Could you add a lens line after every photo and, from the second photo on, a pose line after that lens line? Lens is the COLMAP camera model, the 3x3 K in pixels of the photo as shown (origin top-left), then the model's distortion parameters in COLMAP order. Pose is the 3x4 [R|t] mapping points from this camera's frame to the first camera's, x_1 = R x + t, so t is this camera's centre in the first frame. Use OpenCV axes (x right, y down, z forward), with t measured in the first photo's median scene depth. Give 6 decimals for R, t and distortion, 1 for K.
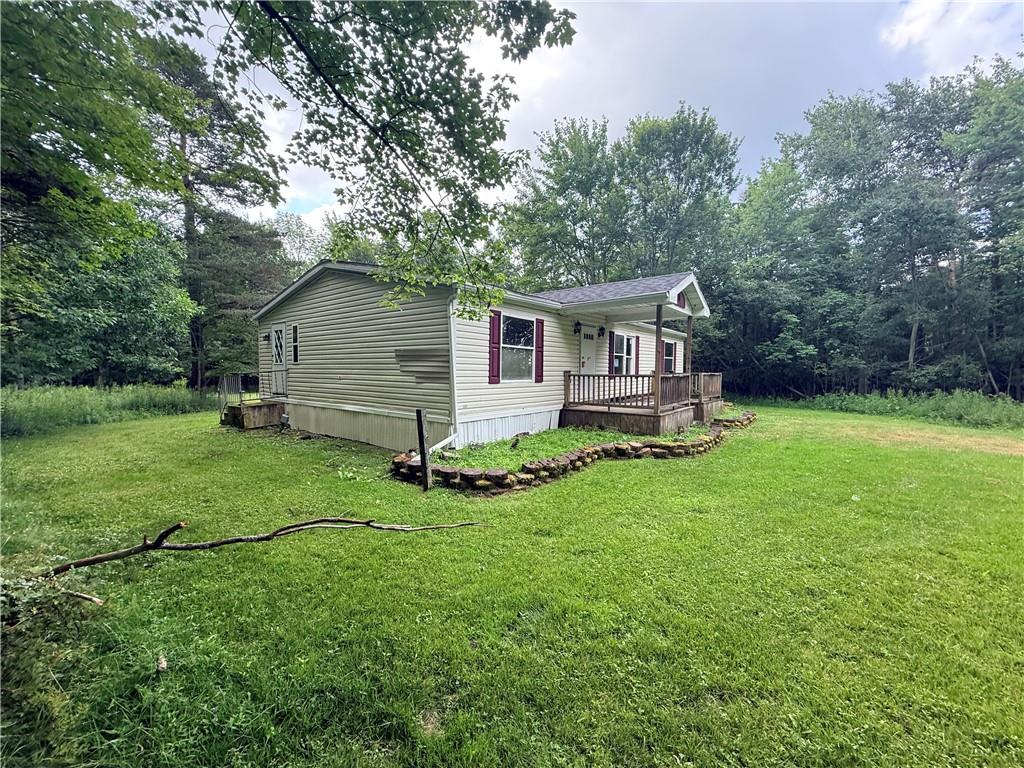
lens RADIAL K [[406.5, 0, 508.9], [0, 406.5, 381.8], [0, 0, 1]] dist [0.003266, 0.000275]
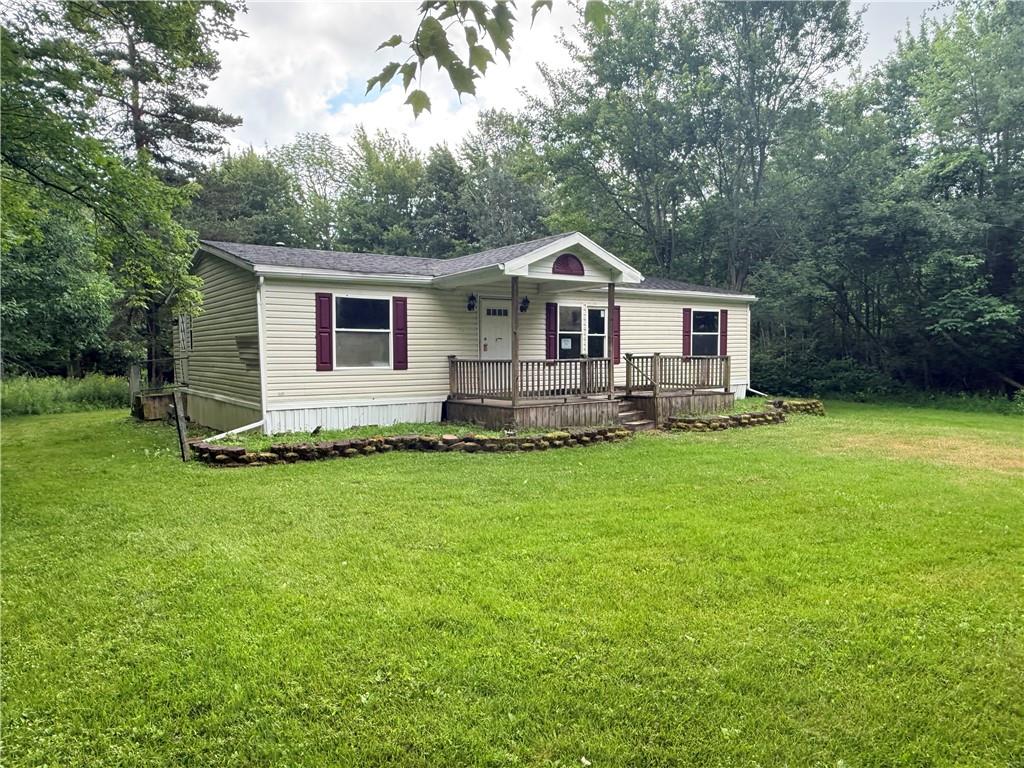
lens RADIAL K [[694.0, 0, 512.7], [0, 694.0, 381.8], [0, 0, 1]] dist [-0.010565, -0.001246]
pose [[0.962611, 0.000993, -0.270886, 0.684087], [0.003010, 0.999892, 0.014363, 0.006814], [0.270872, -0.014641, 0.962504, -0.355052]]
